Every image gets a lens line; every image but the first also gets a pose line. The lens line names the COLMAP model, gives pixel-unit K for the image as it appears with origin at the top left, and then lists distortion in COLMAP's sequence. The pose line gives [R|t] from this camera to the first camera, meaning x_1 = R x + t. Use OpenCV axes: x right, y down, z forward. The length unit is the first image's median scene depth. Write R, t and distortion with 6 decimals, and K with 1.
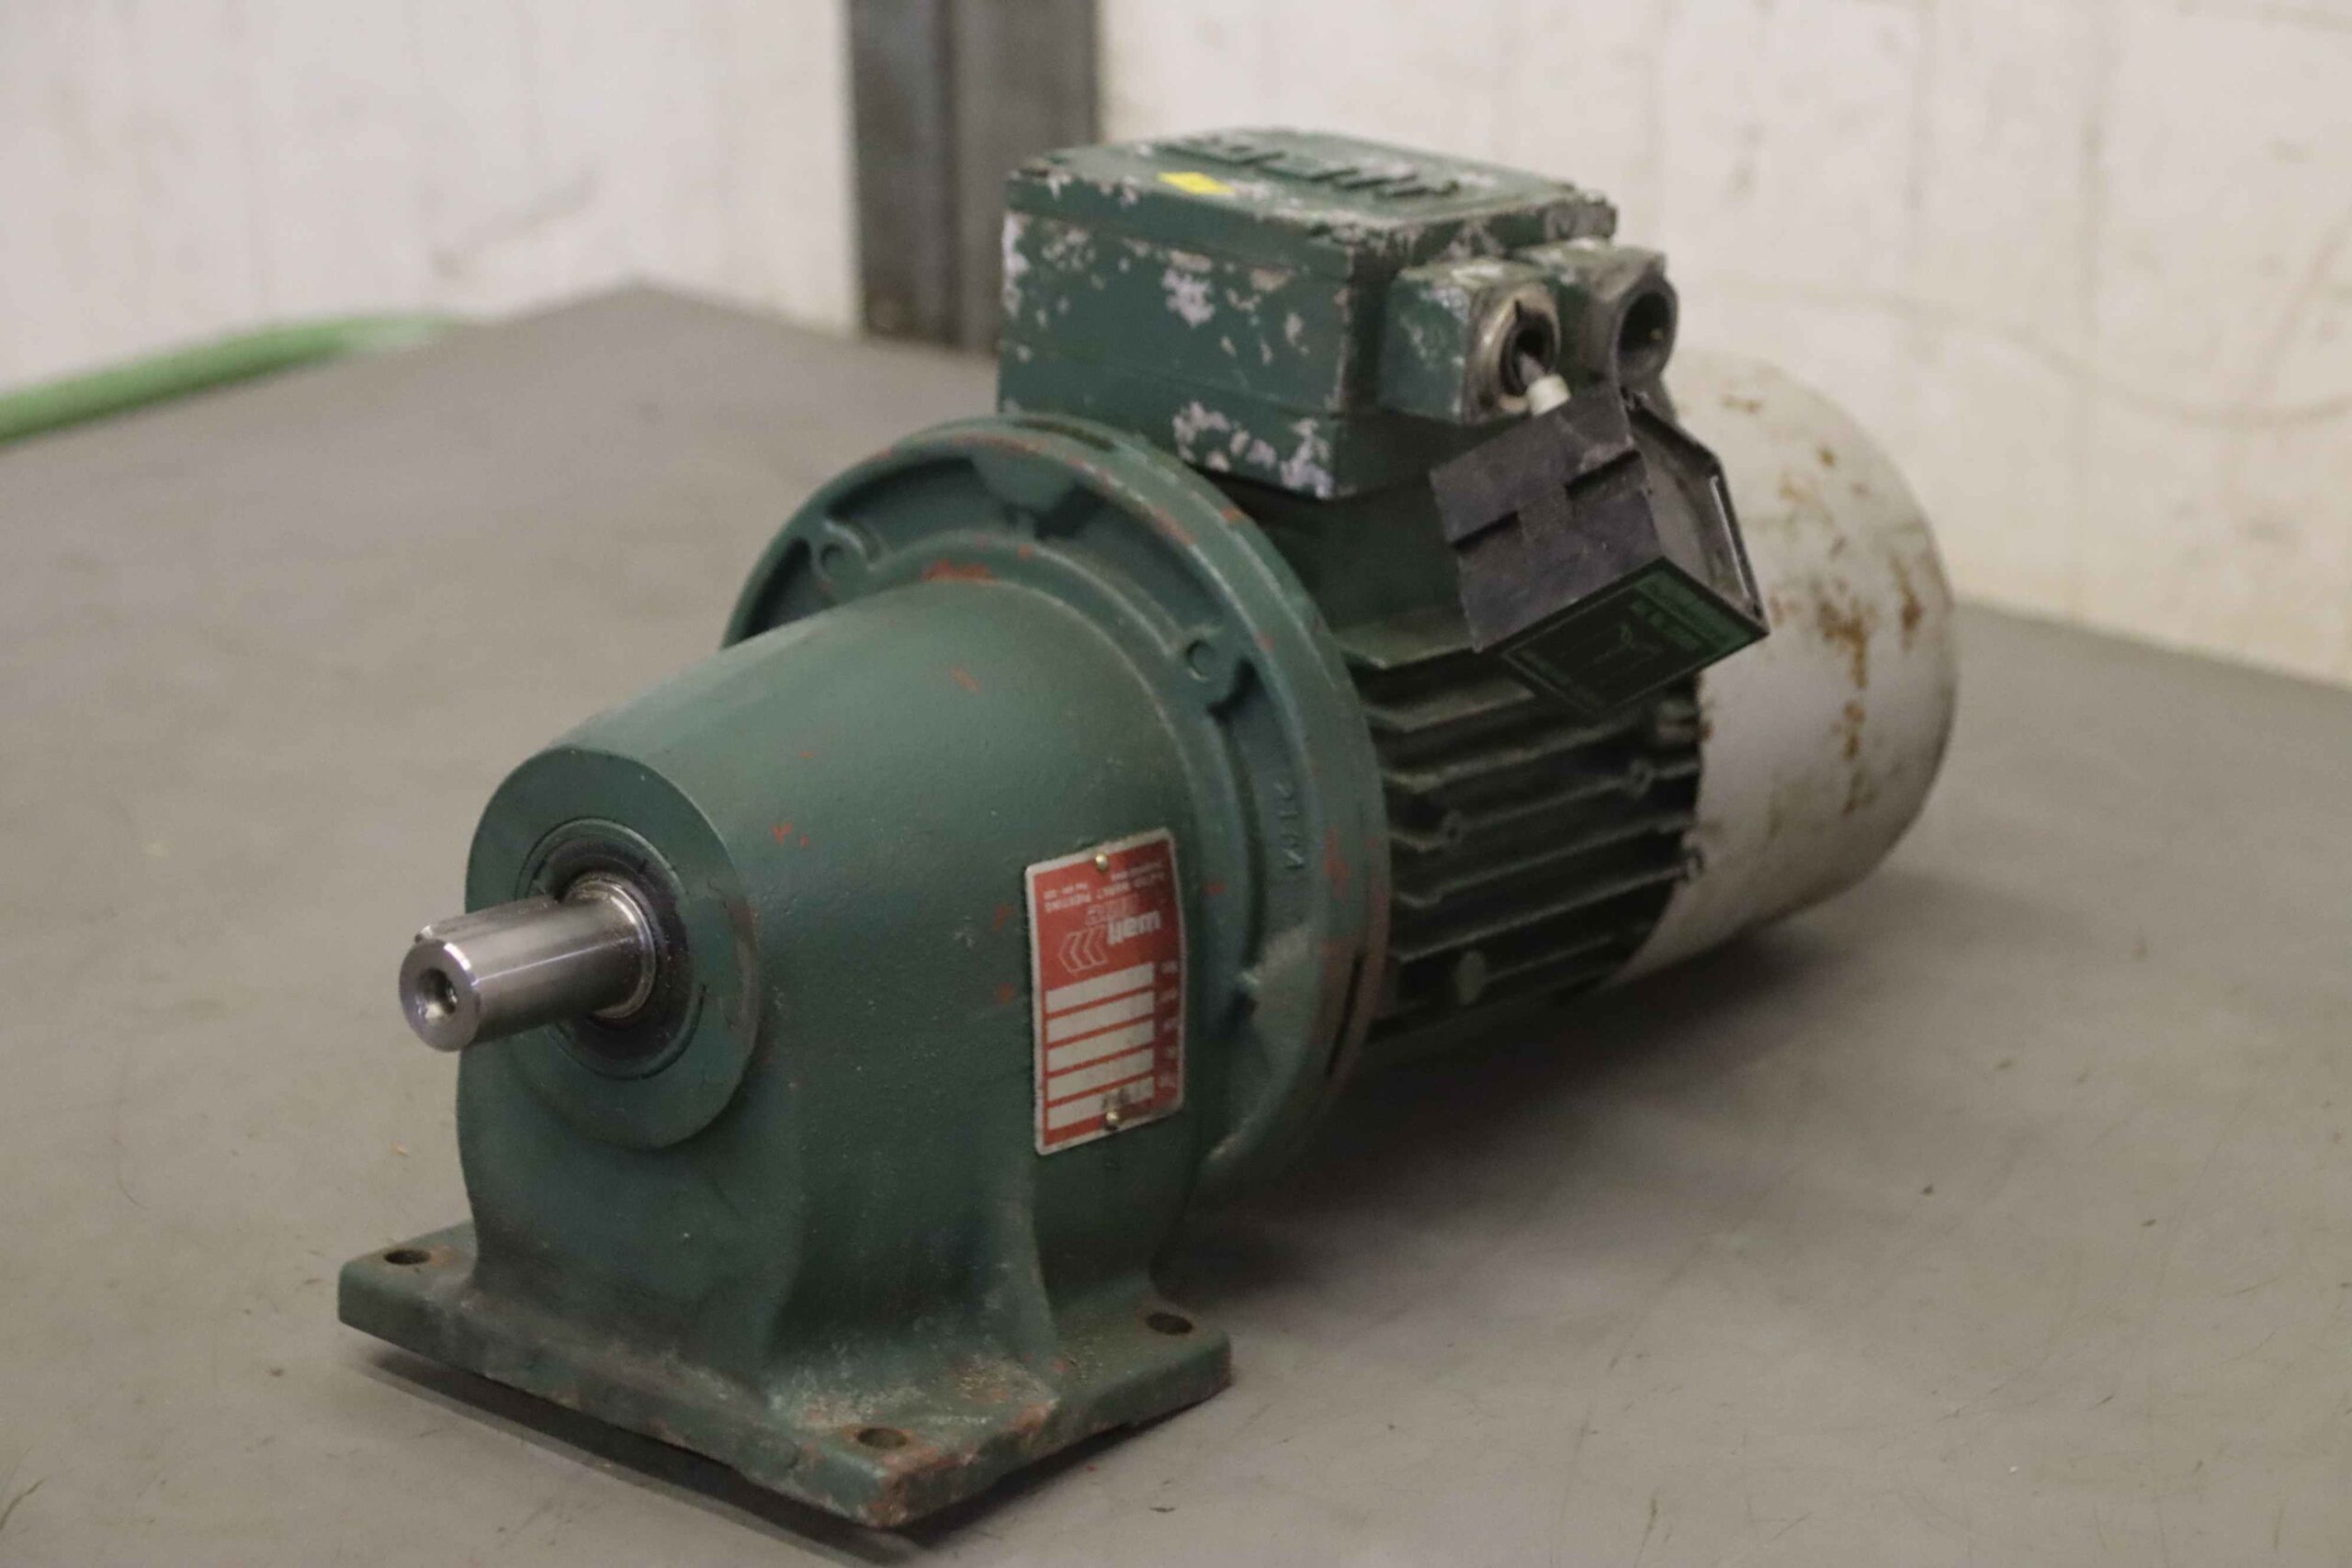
lens RADIAL K [[5427.8, 0, 1175.5], [0, 5427.8, 793.7], [0, 0, 1]] dist [0.283299, 0.000000]
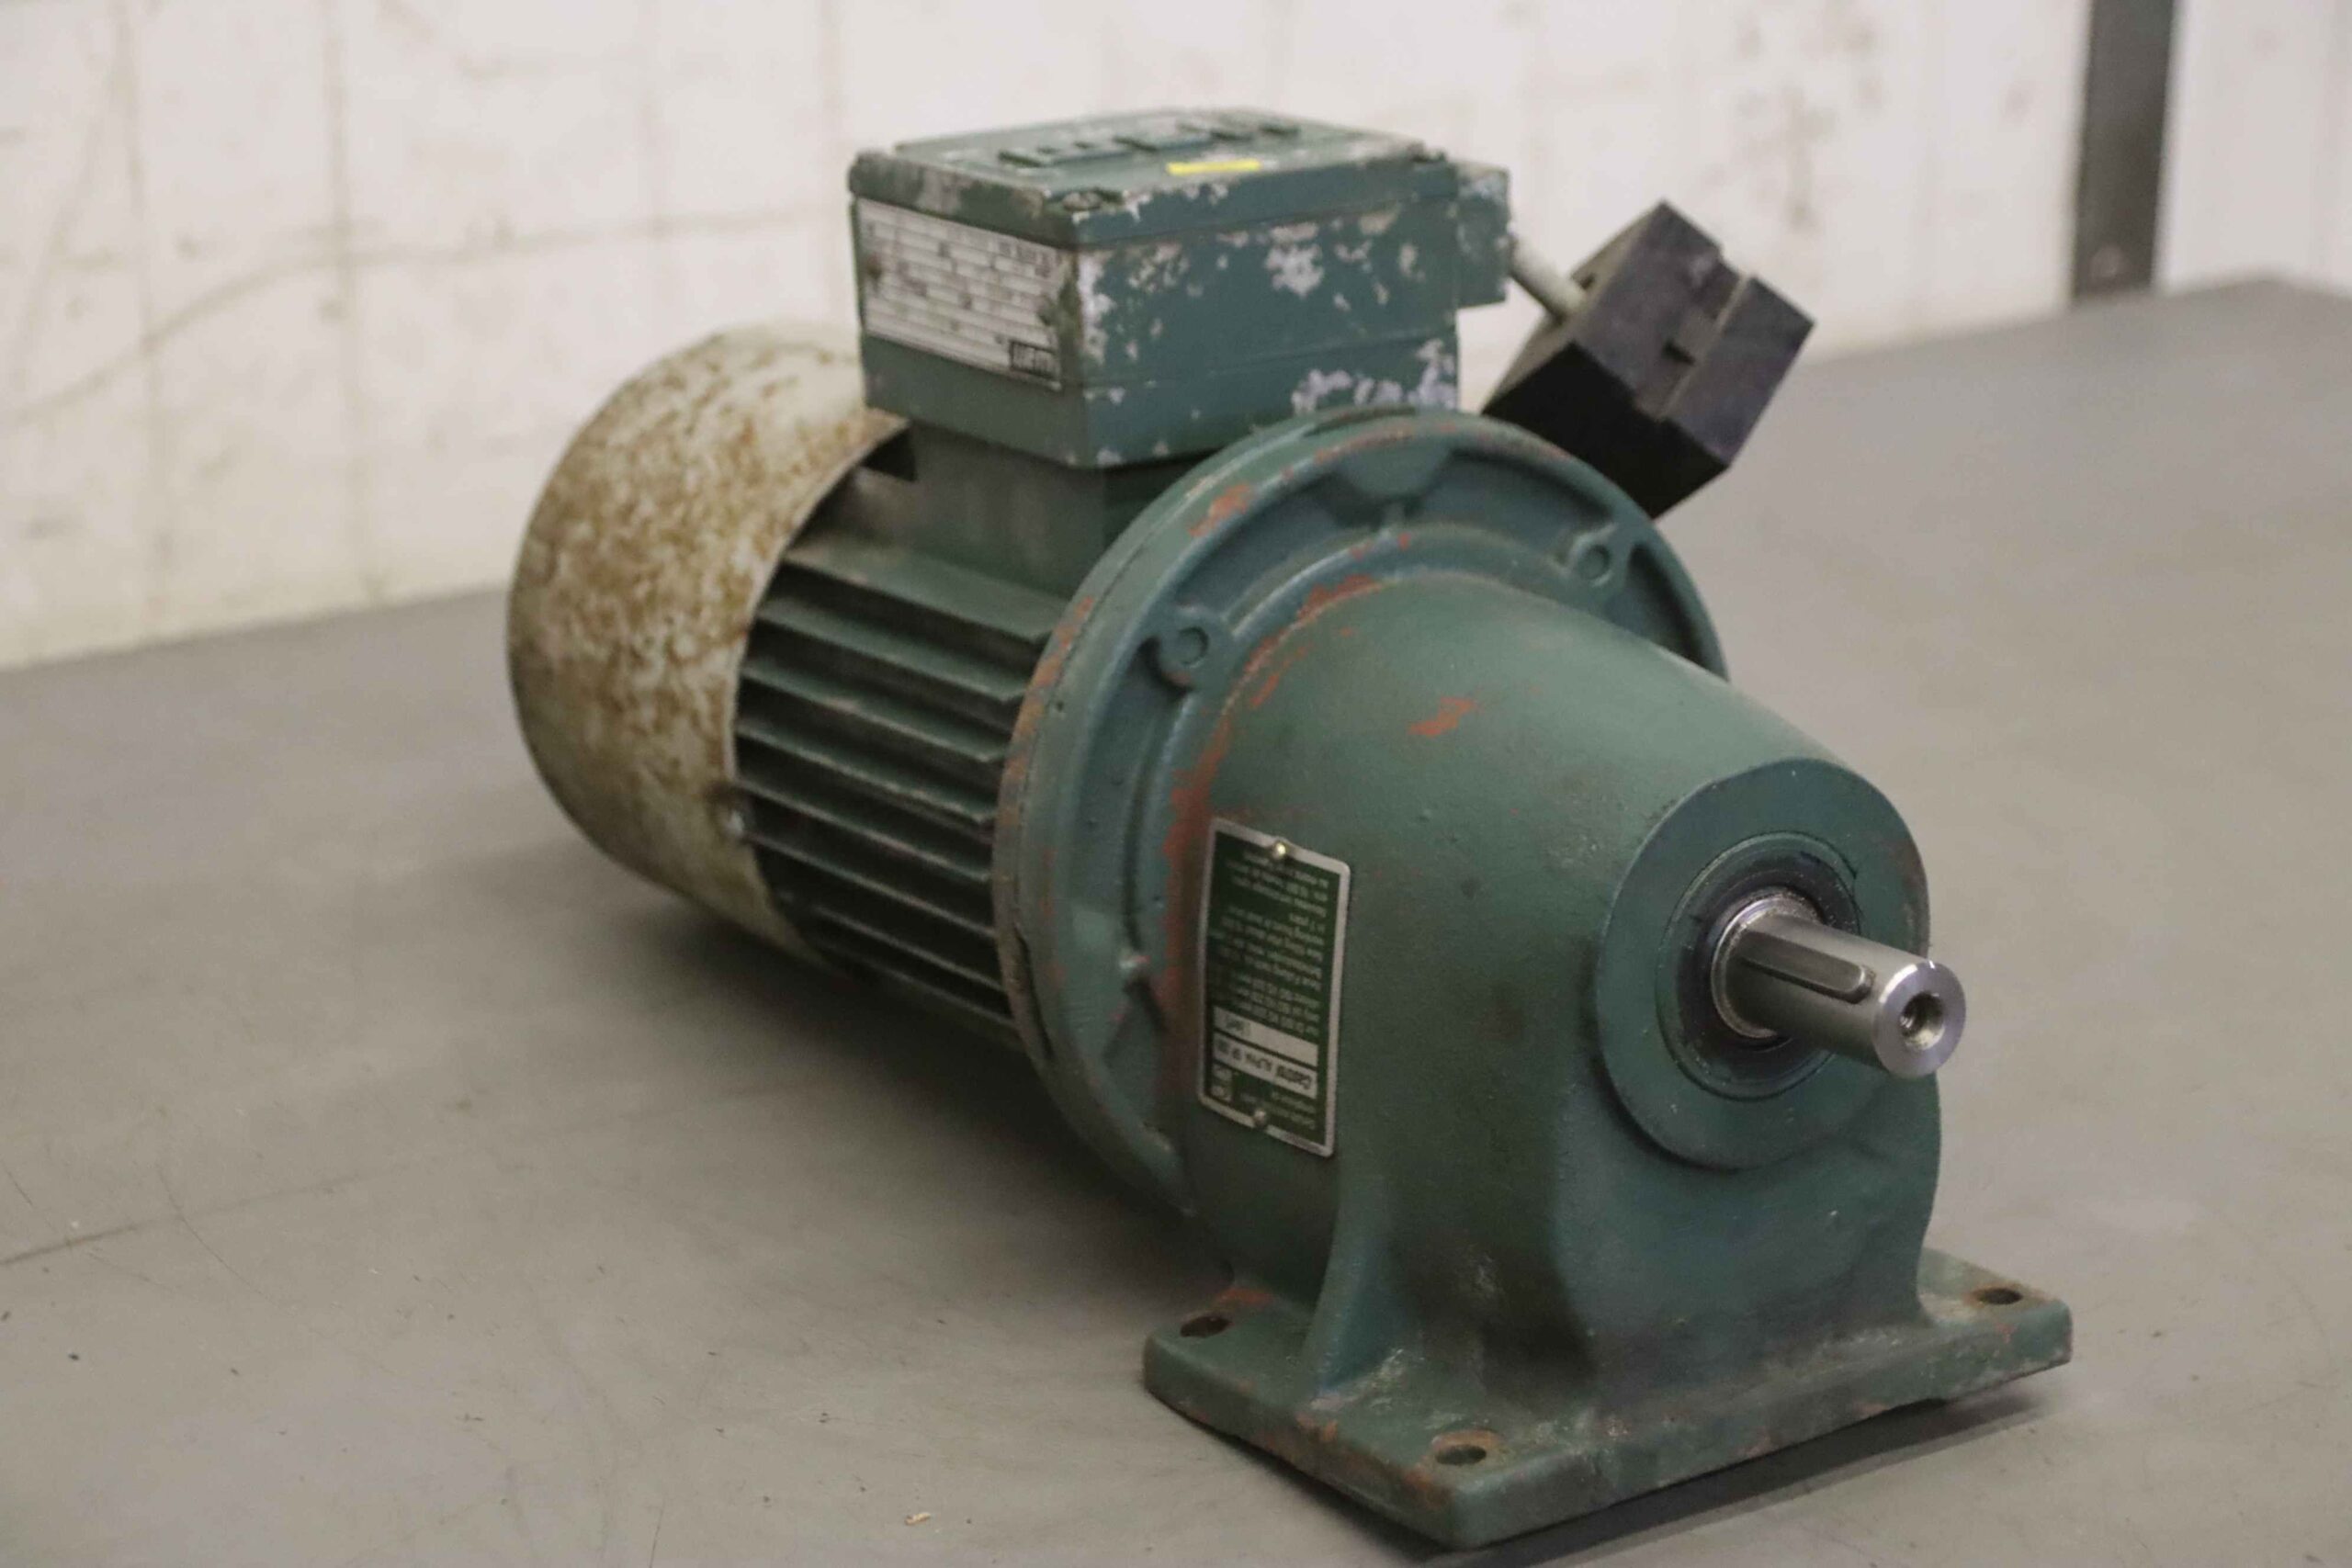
lens RADIAL K [[5659.3, 0, 1184.0], [0, 5659.3, 786.5], [0, 0, 1]] dist [0.301994, 0.000000]
pose [[0.301577, -0.324455, 0.896538, -0.959163], [0.323482, 0.919362, 0.223902, -0.242705], [-0.896889, 0.222491, 0.382214, 0.648494]]
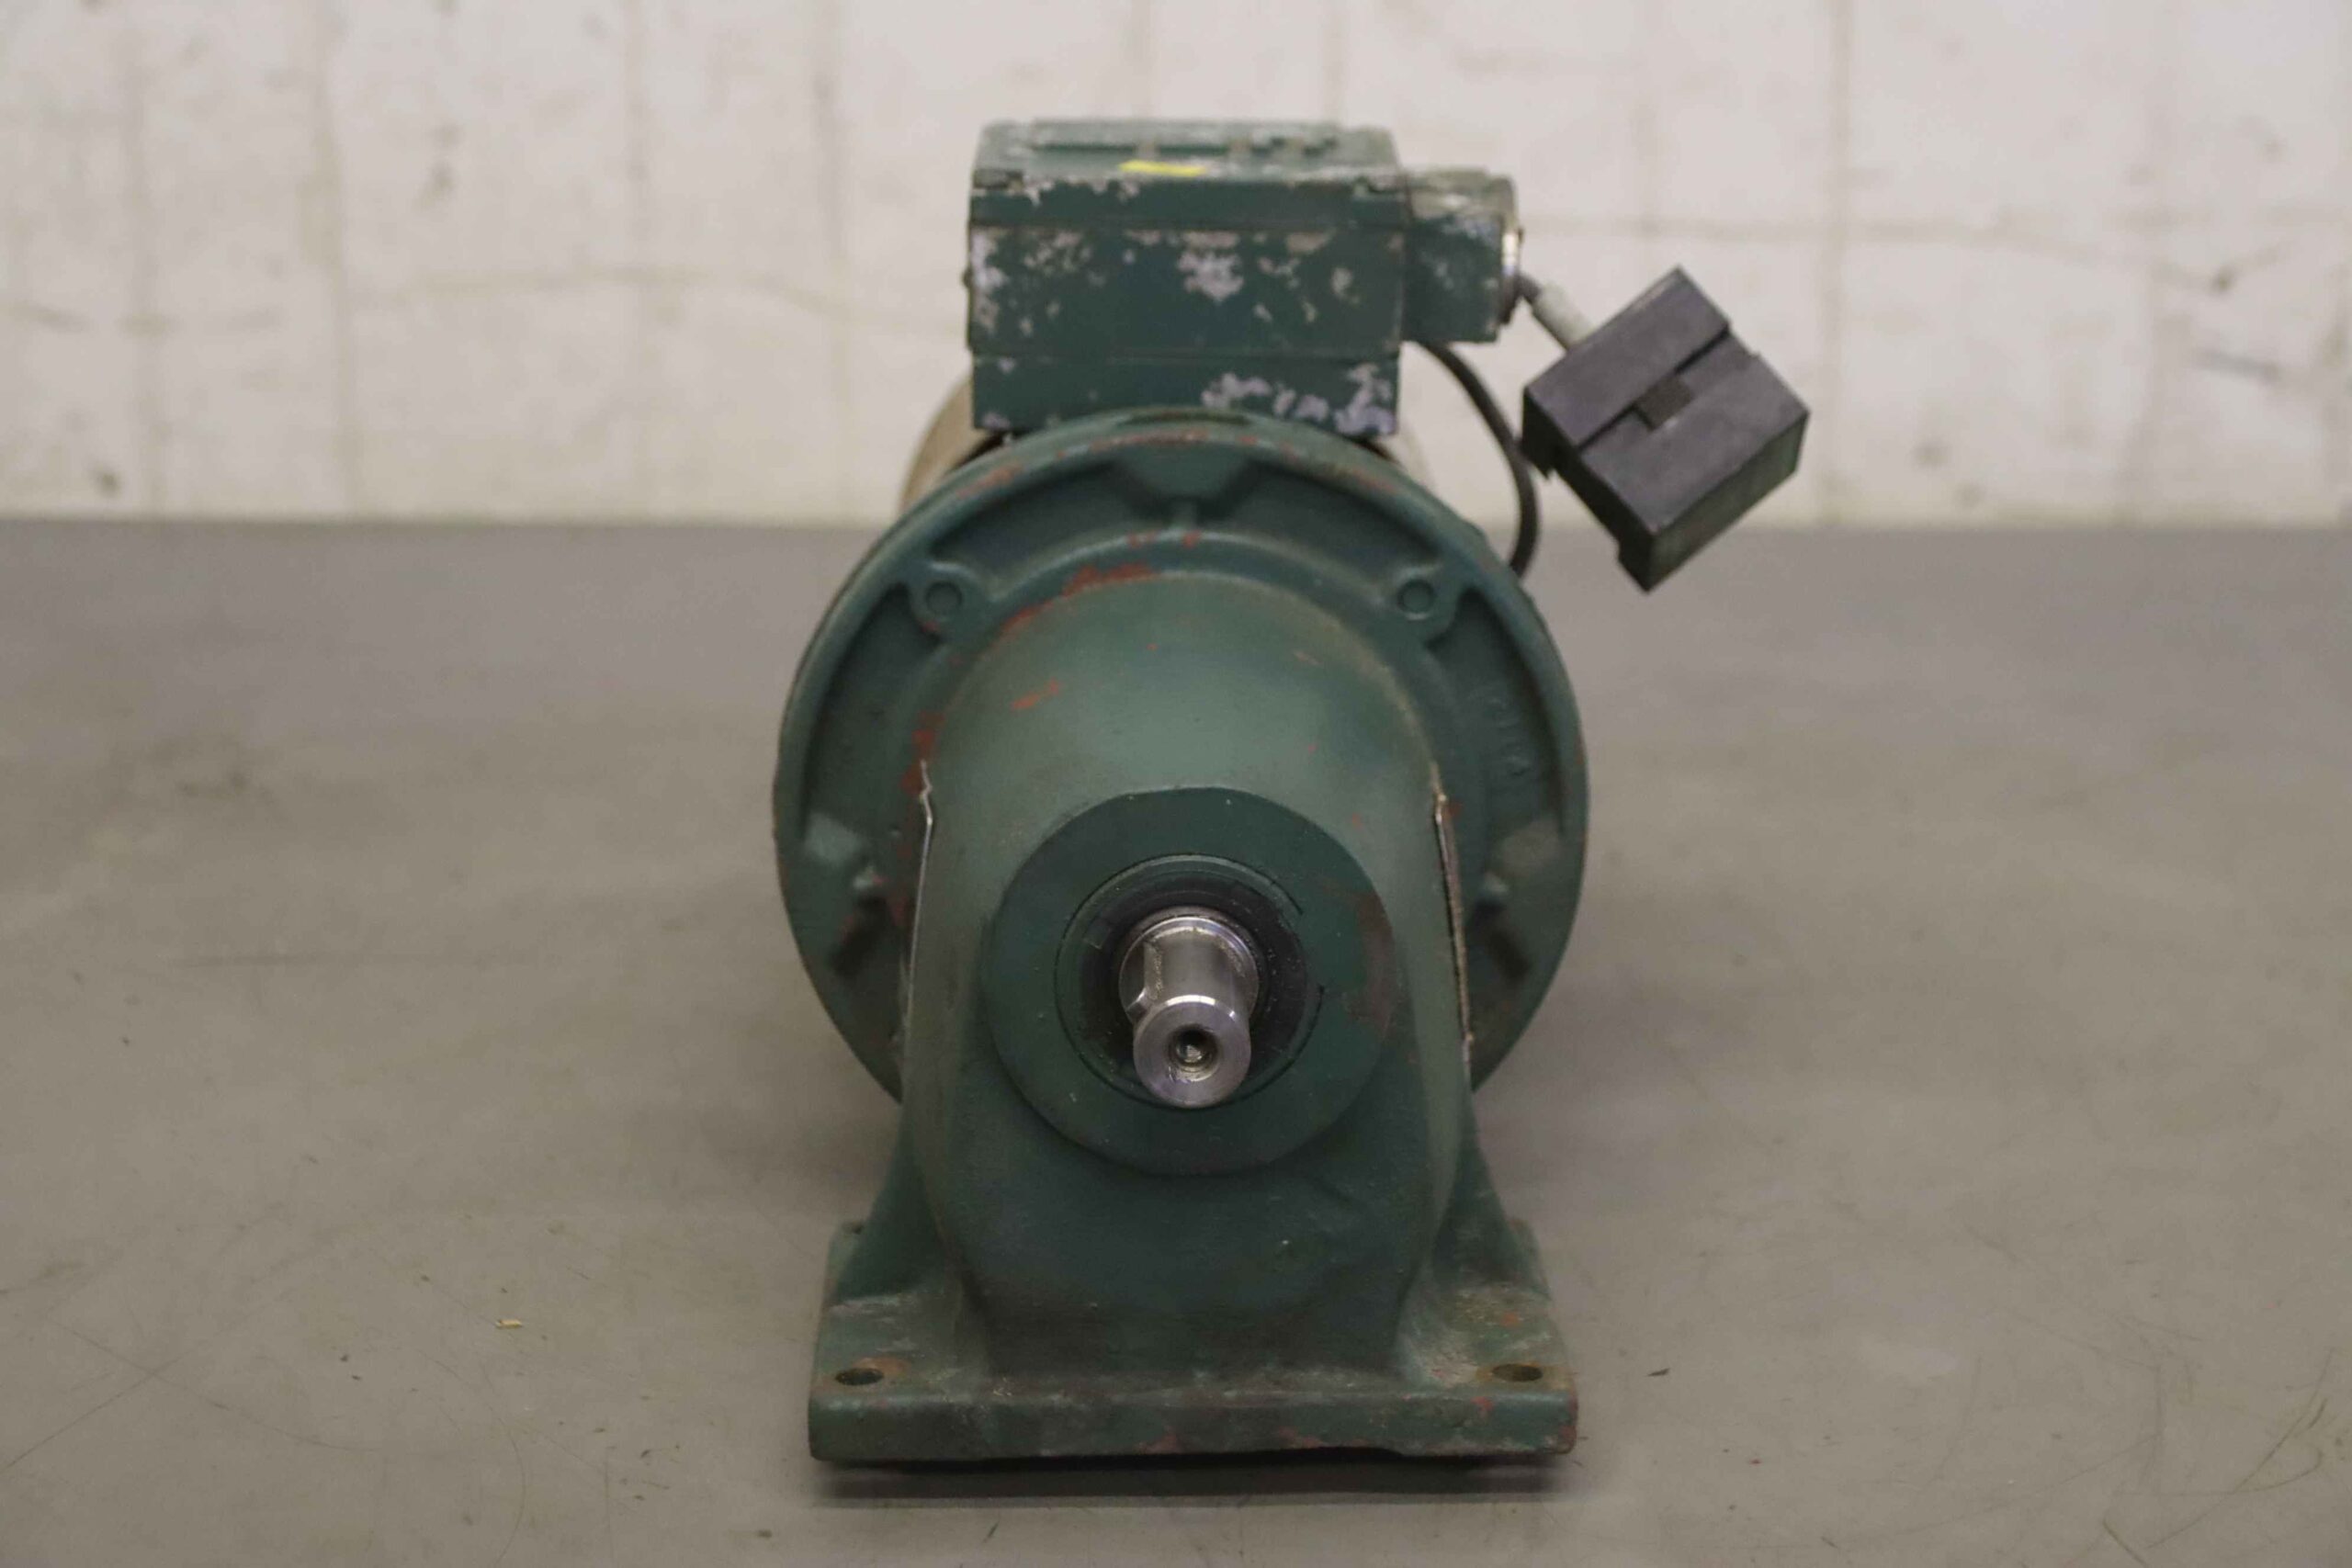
lens RADIAL K [[5289.9, 0, 1167.1], [0, 5289.9, 774.8], [0, 0, 1]] dist [0.242383, 0.000000]
pose [[0.768686, -0.221548, 0.600032, -0.632895], [0.221081, 0.972307, 0.075779, -0.077284], [-0.600204, 0.074405, 0.796379, 0.209419]]
